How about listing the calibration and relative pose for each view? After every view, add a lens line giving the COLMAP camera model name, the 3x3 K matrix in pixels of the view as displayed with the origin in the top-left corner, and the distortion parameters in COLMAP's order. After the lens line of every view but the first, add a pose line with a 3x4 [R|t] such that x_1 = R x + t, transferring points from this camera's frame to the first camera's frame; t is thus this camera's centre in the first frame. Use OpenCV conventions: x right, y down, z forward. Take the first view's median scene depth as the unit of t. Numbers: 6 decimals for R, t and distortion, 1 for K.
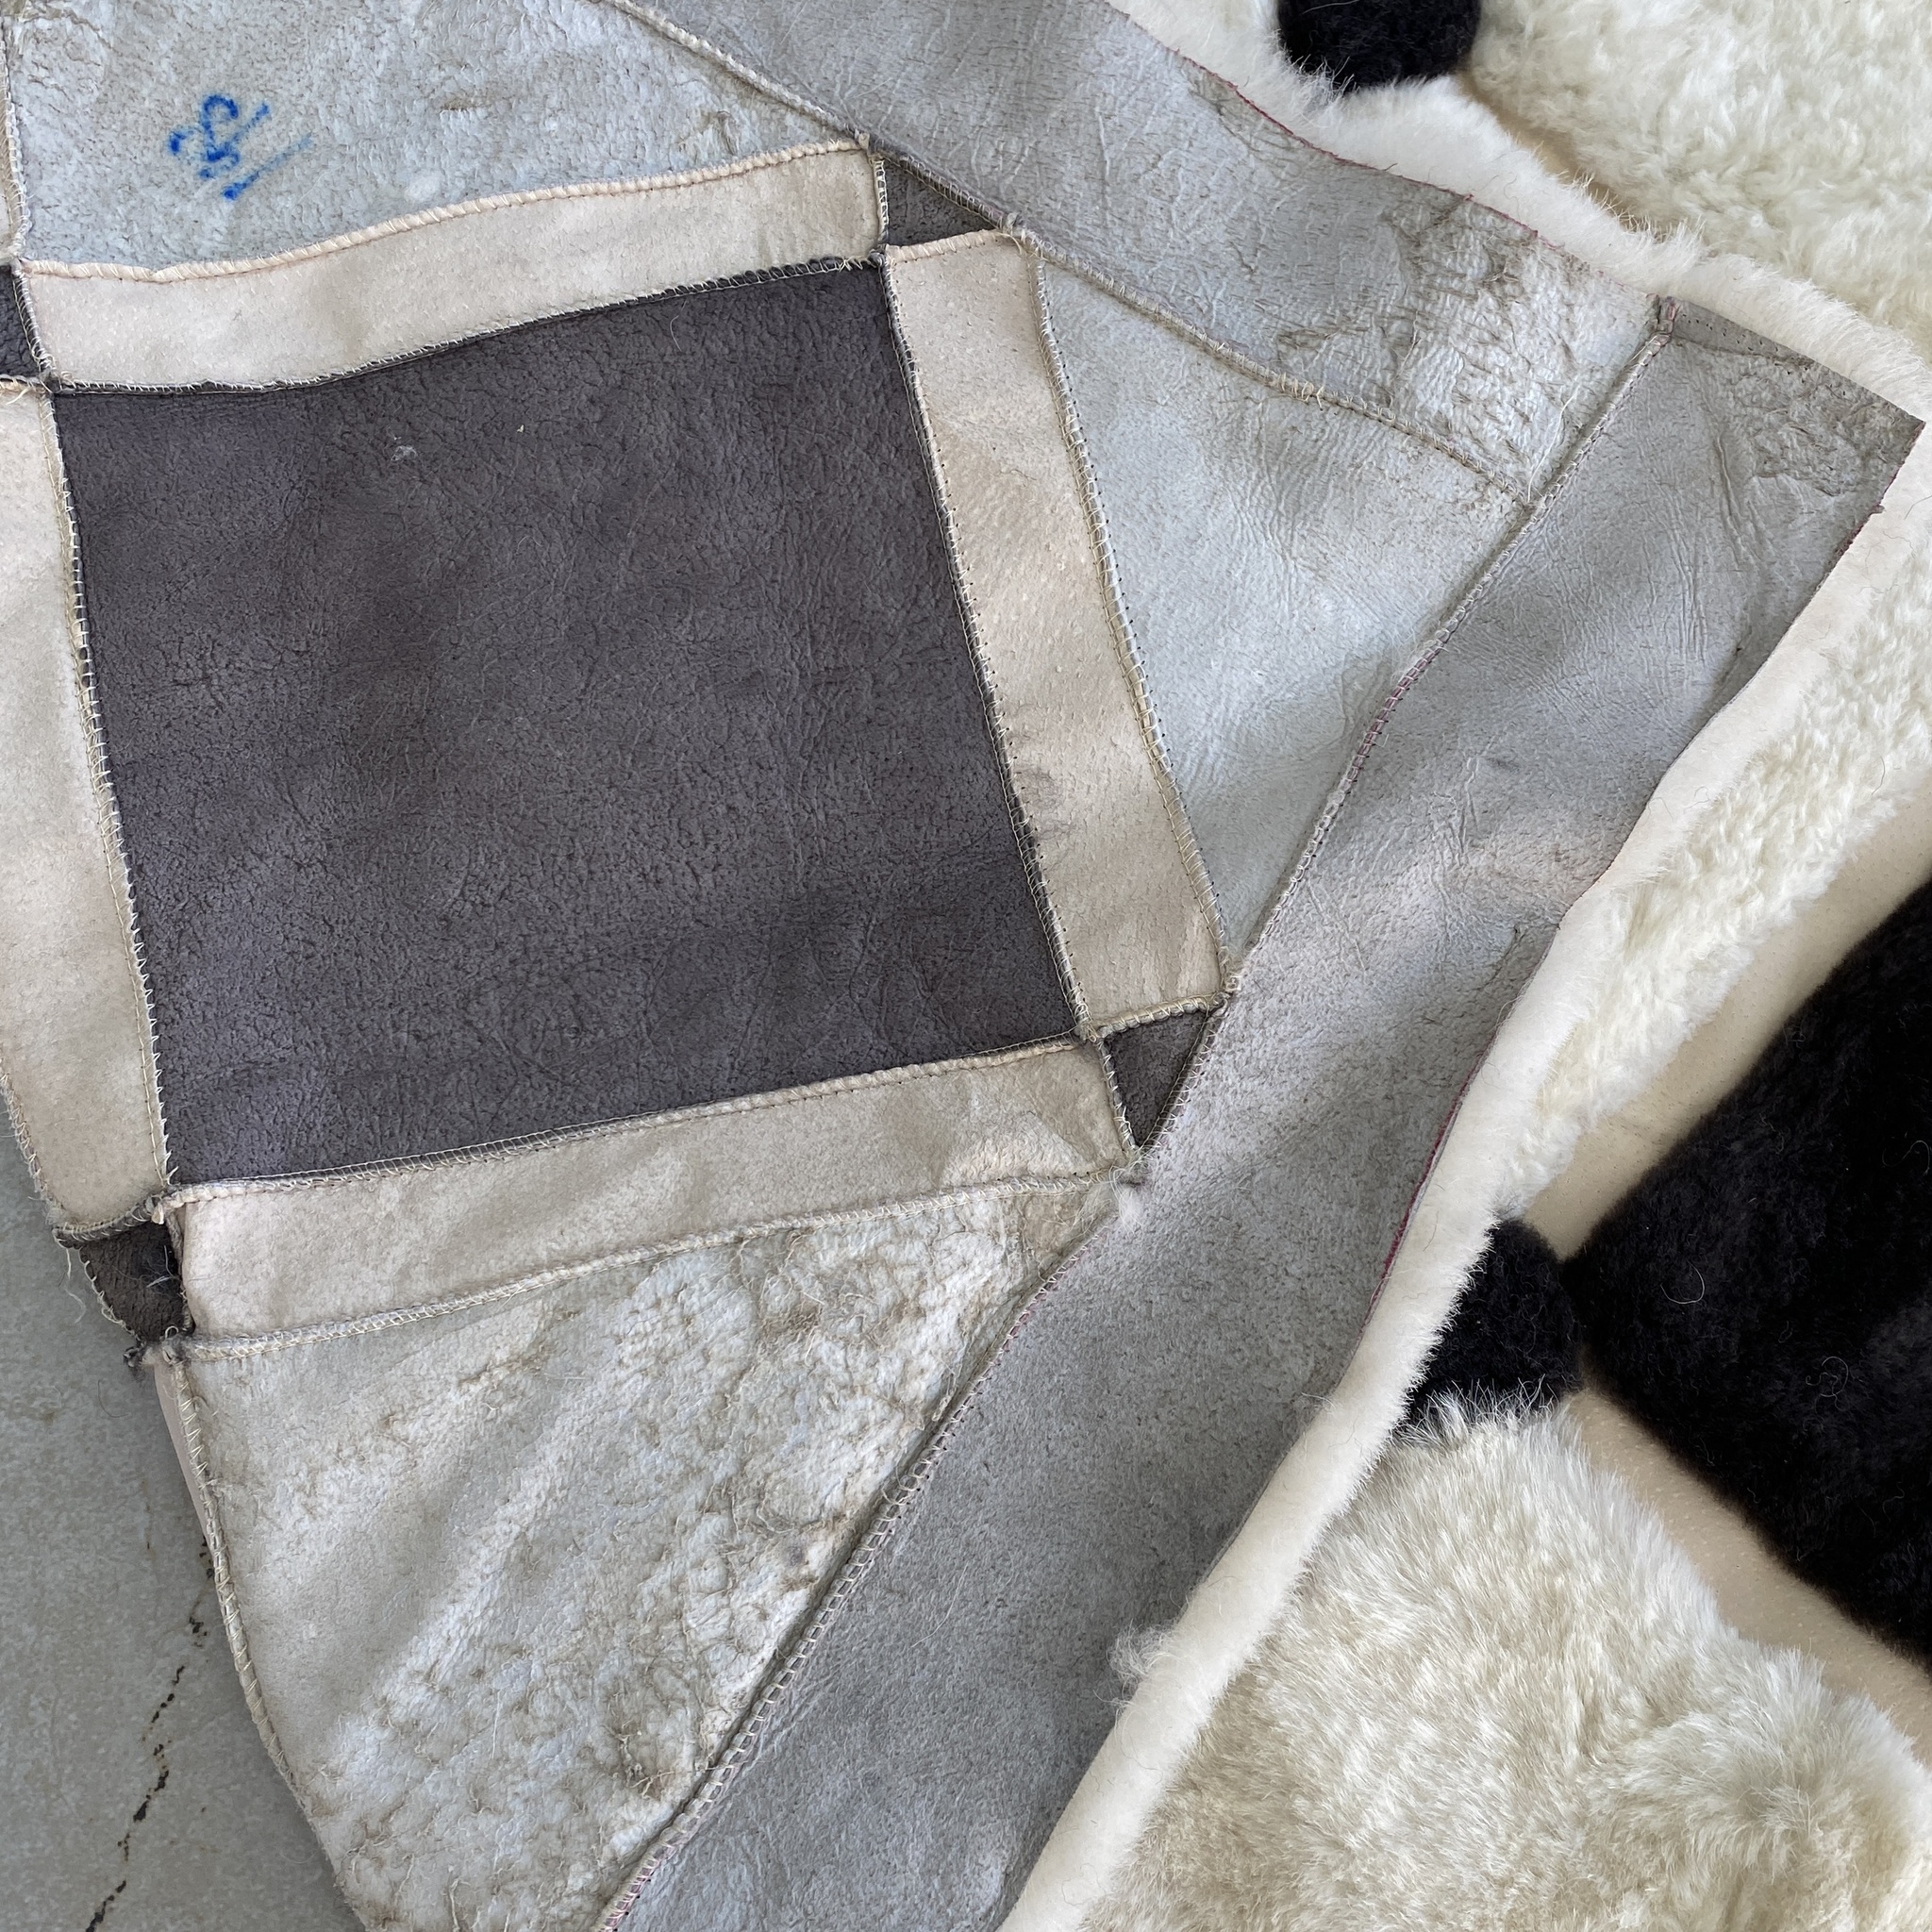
lens RADIAL K [[1957.2, 0, 968.5], [0, 1957.2, 1004.2], [0, 0, 1]] dist [0.020153, -0.022130]
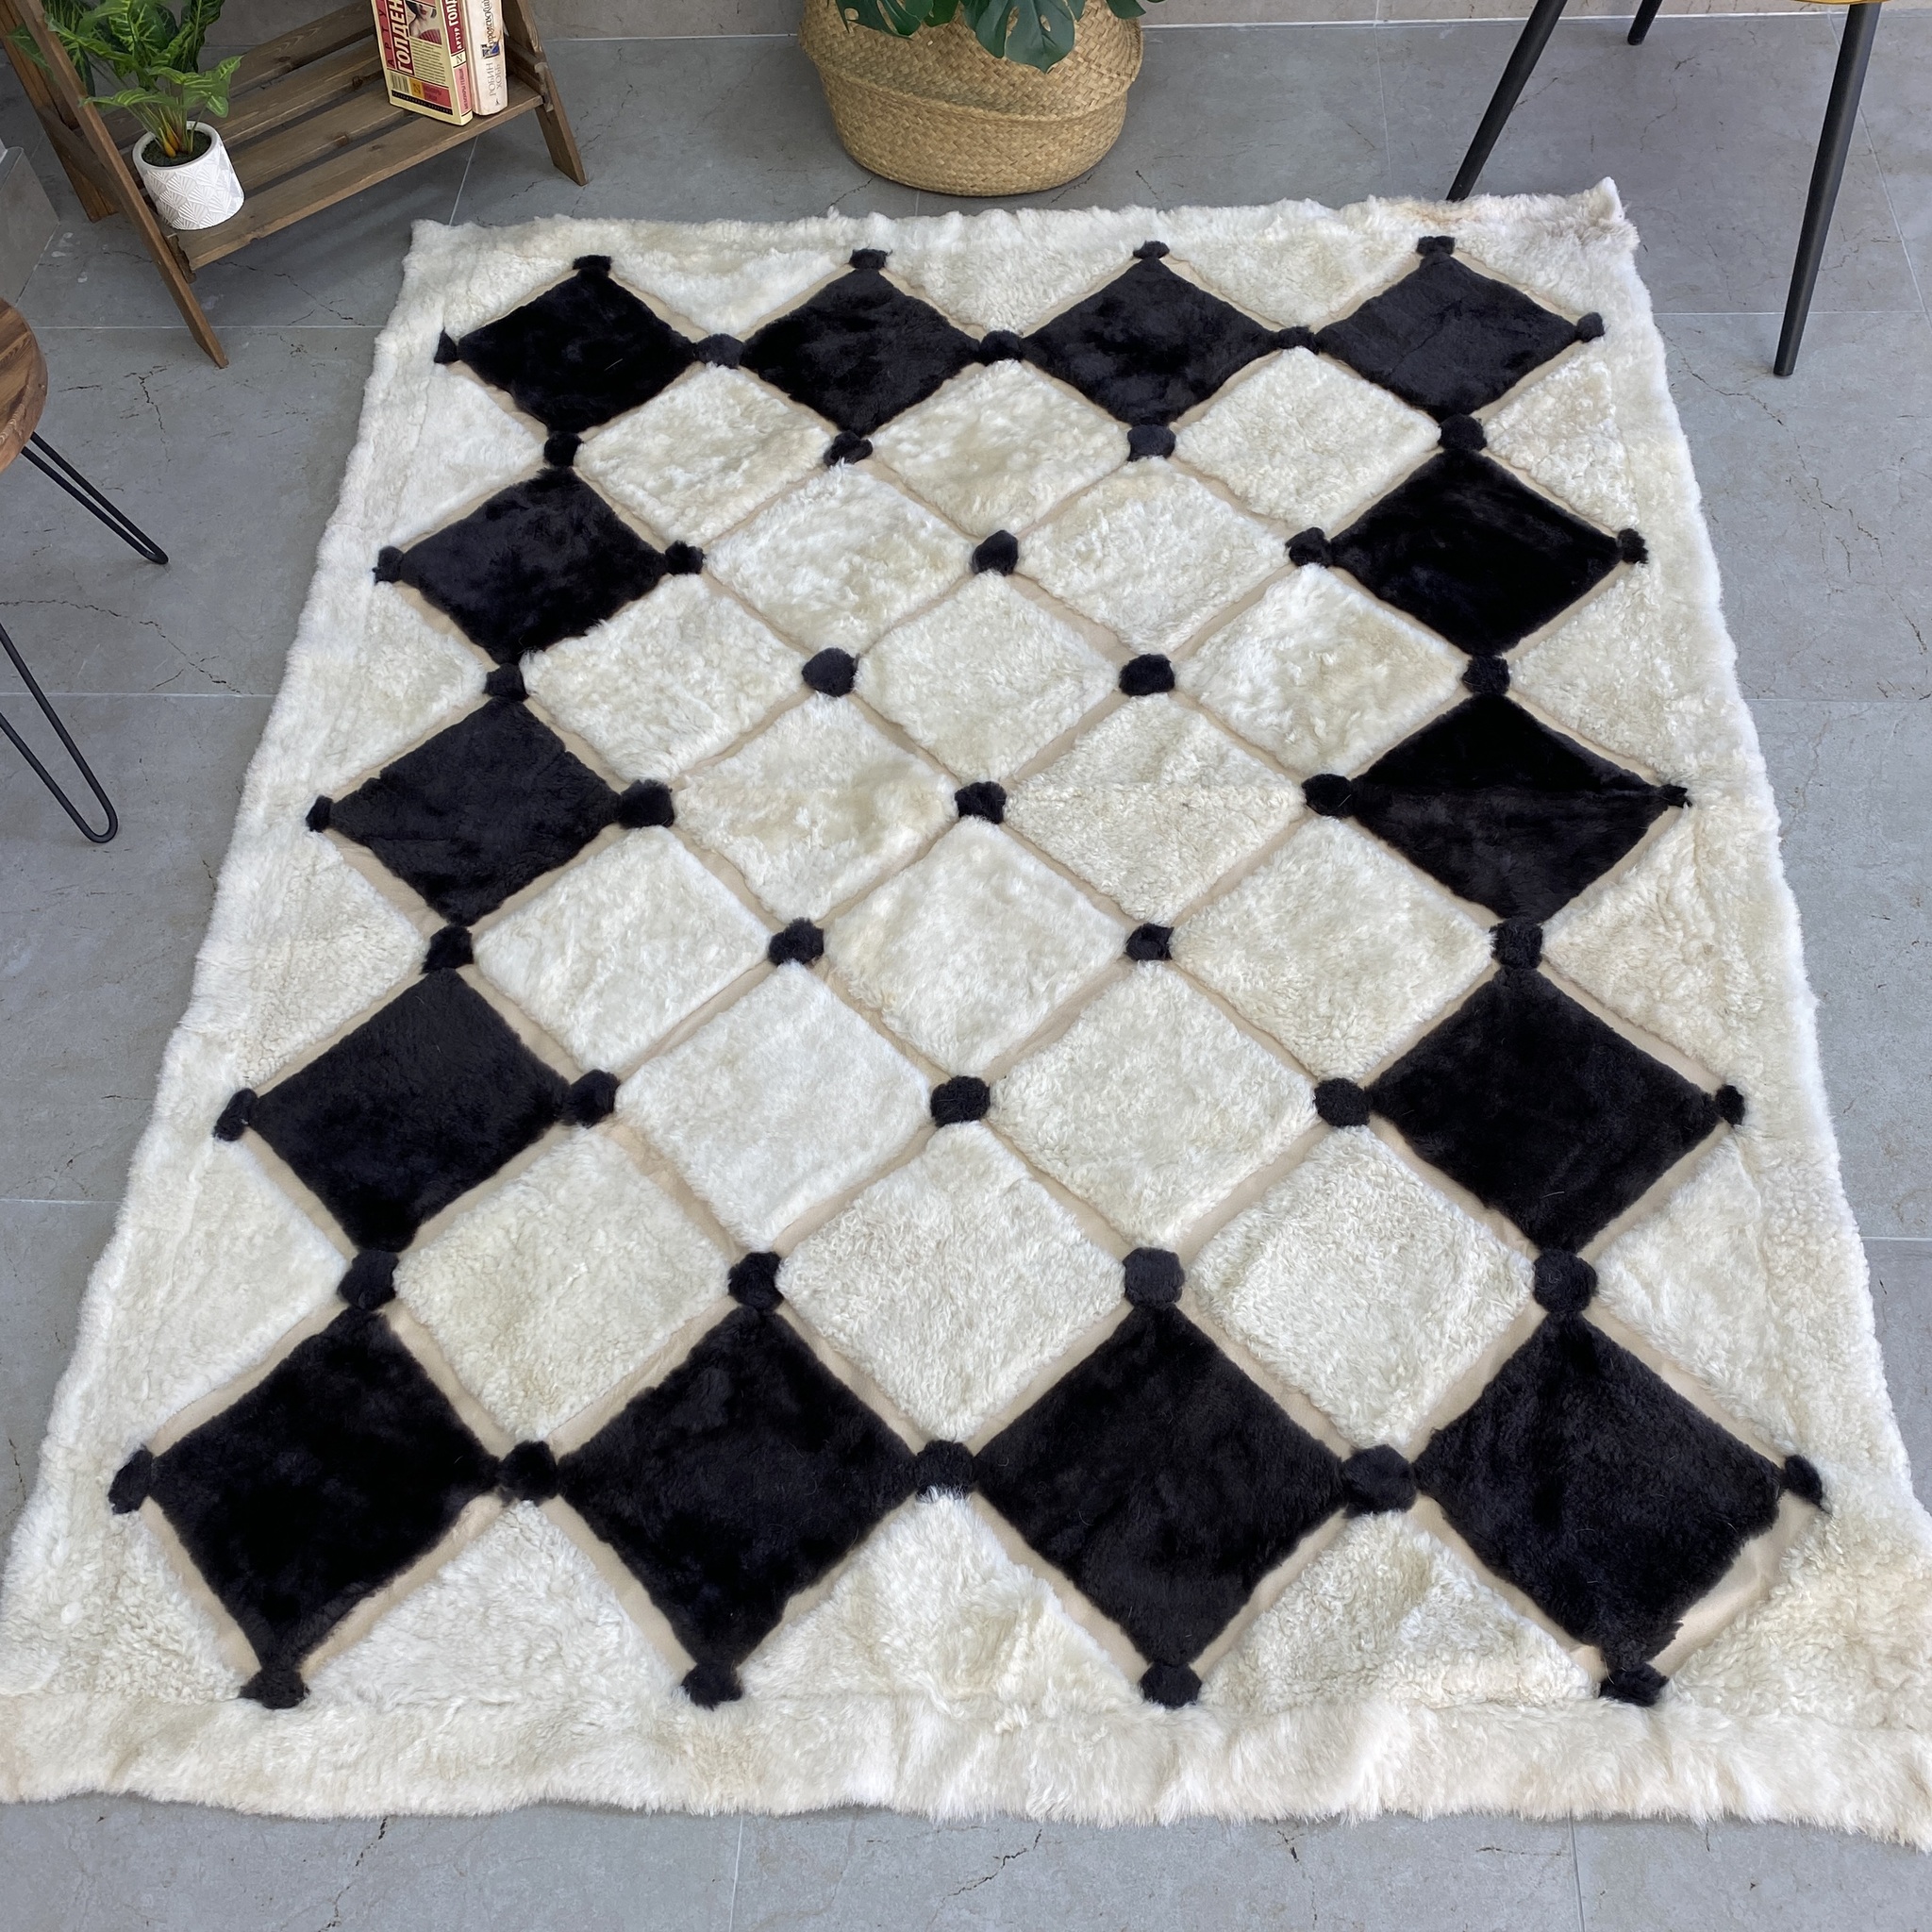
lens RADIAL K [[1977.6, 0, 985.1], [0, 1977.6, 971.9], [0, 0, 1]] dist [0.134097, -0.328593]
pose [[0.998245, 0.027696, -0.052337, 0.475345], [-0.045105, 0.928313, -0.369053, 0.625430], [0.038364, 0.370766, 0.927934, -2.553886]]
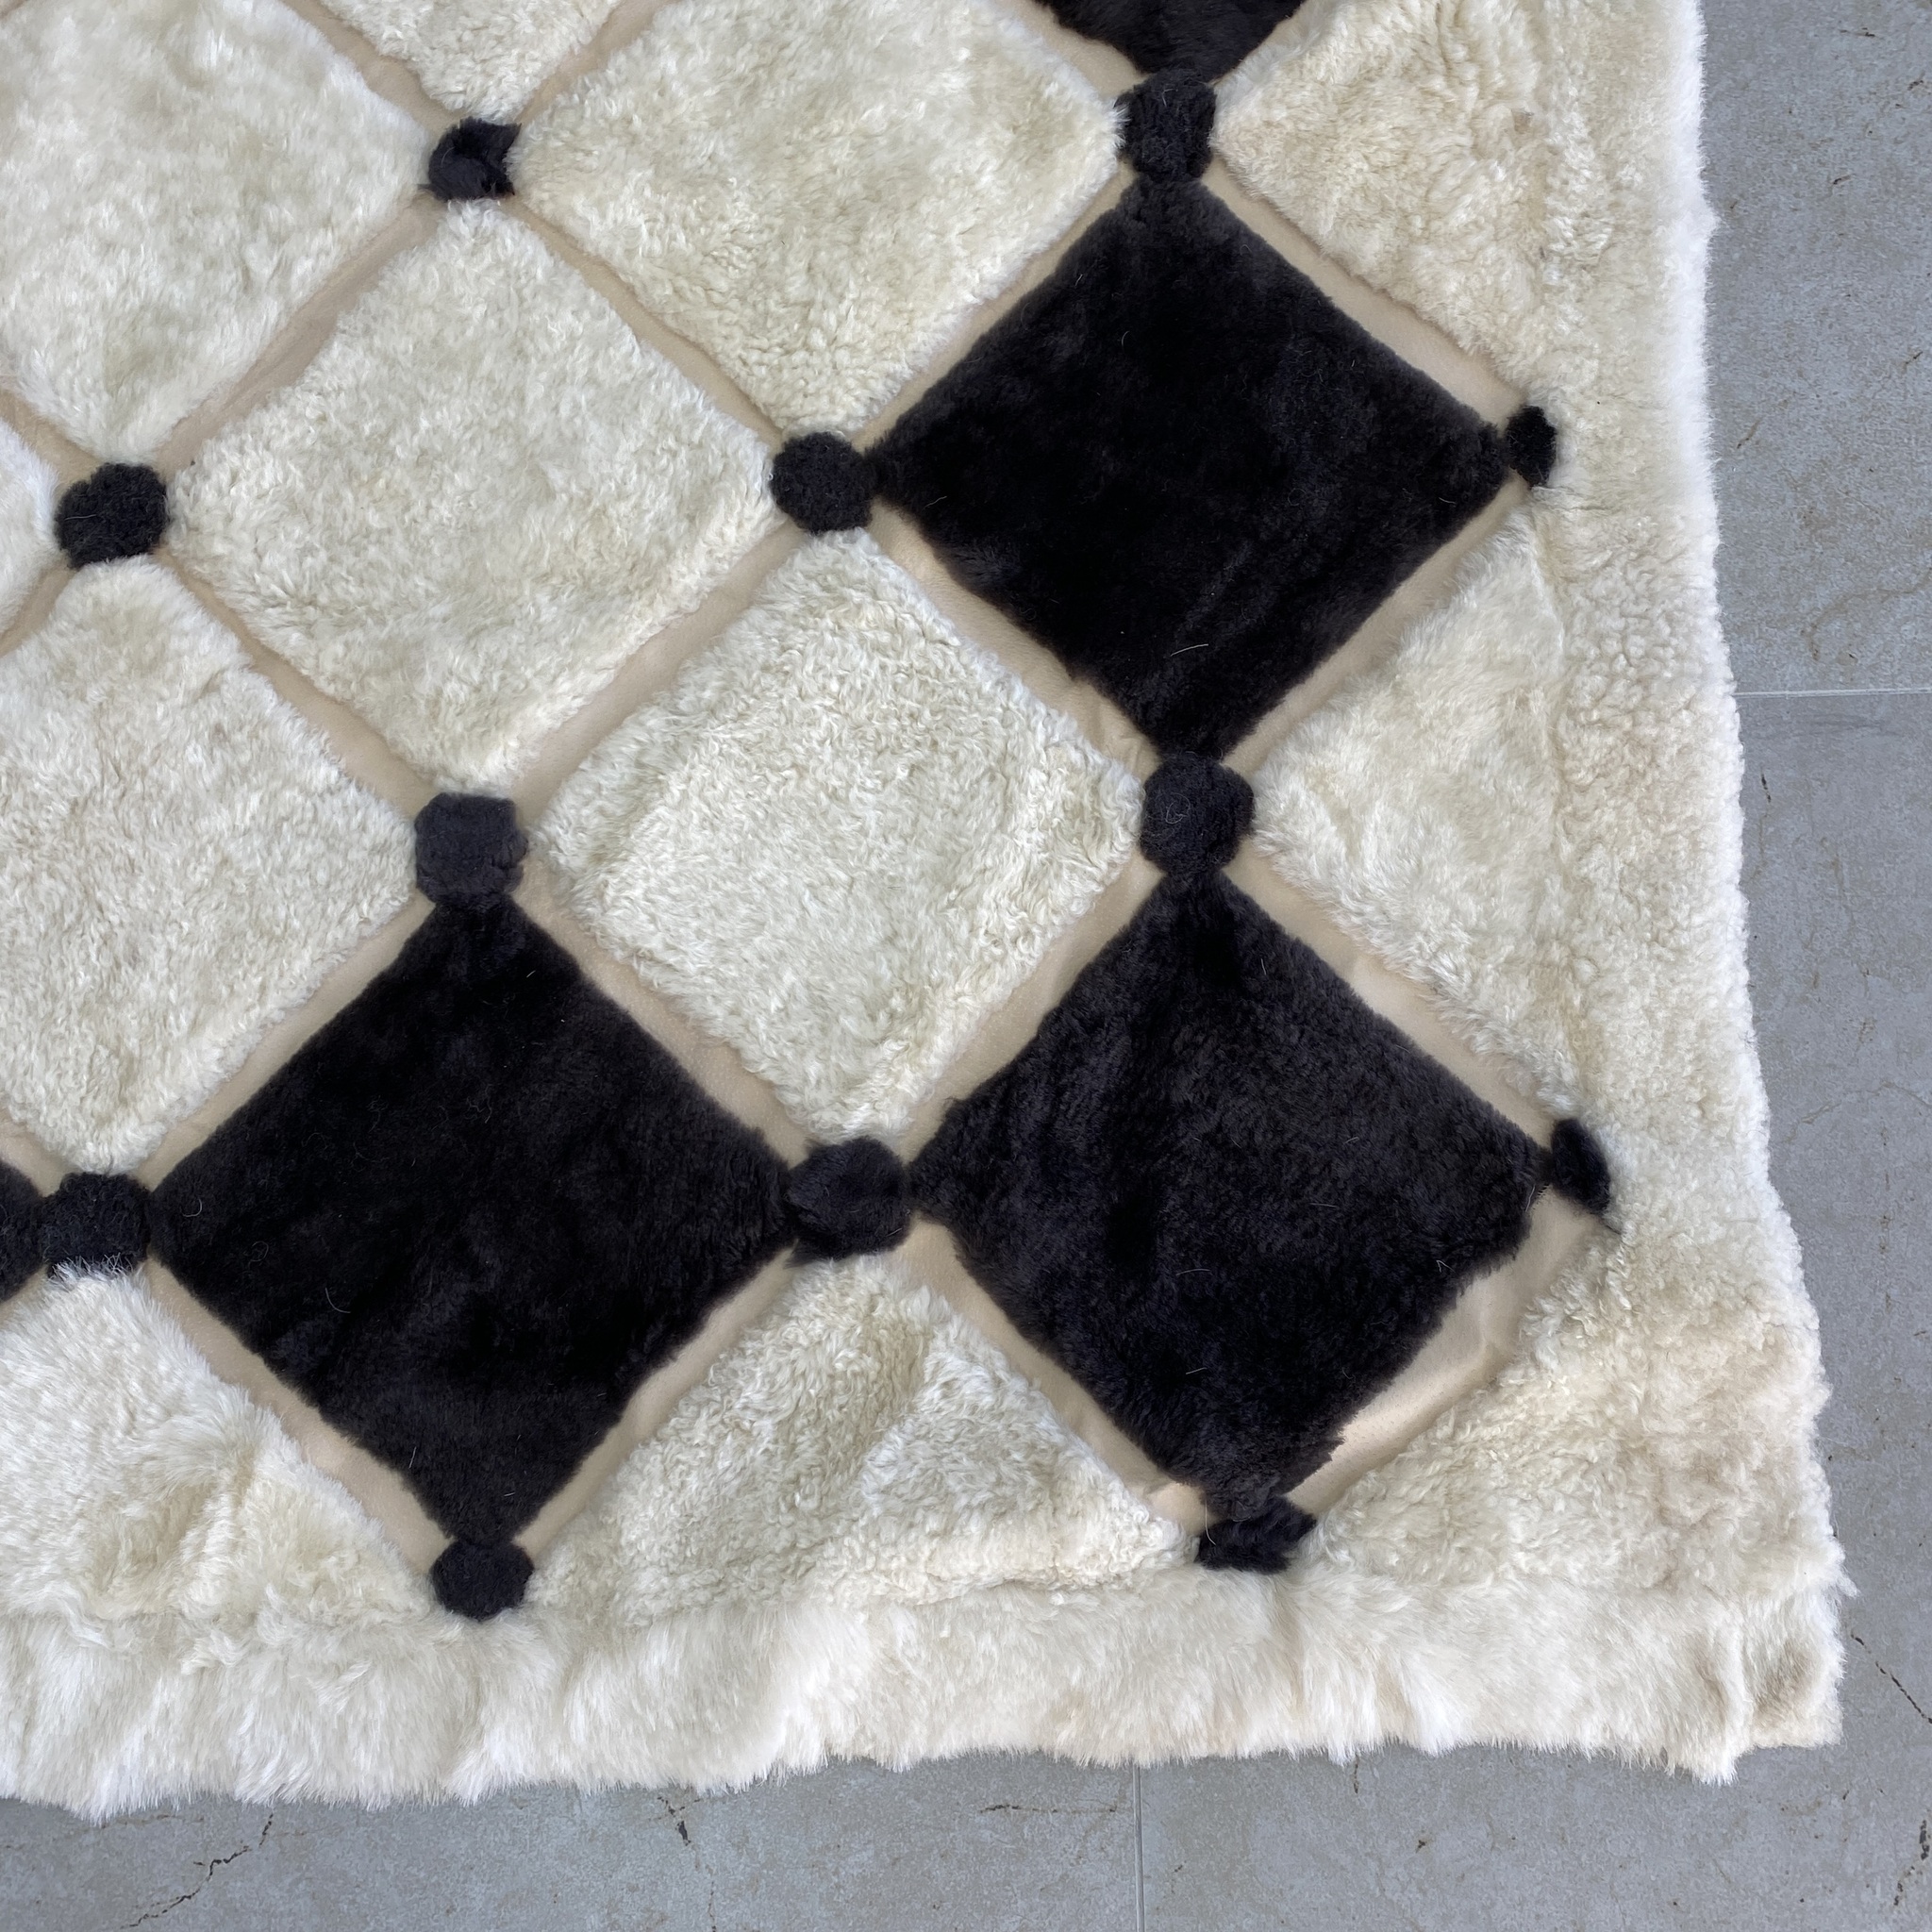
lens RADIAL K [[1987.1, 0, 966.0], [0, 1987.1, 966.0], [0, 0, 1]] dist [0.113379, -0.261732]
pose [[0.999637, -0.013845, -0.023127, 1.156164], [0.015154, 0.998236, 0.057401, -0.200145], [0.022292, -0.057731, 0.998083, -0.975099]]
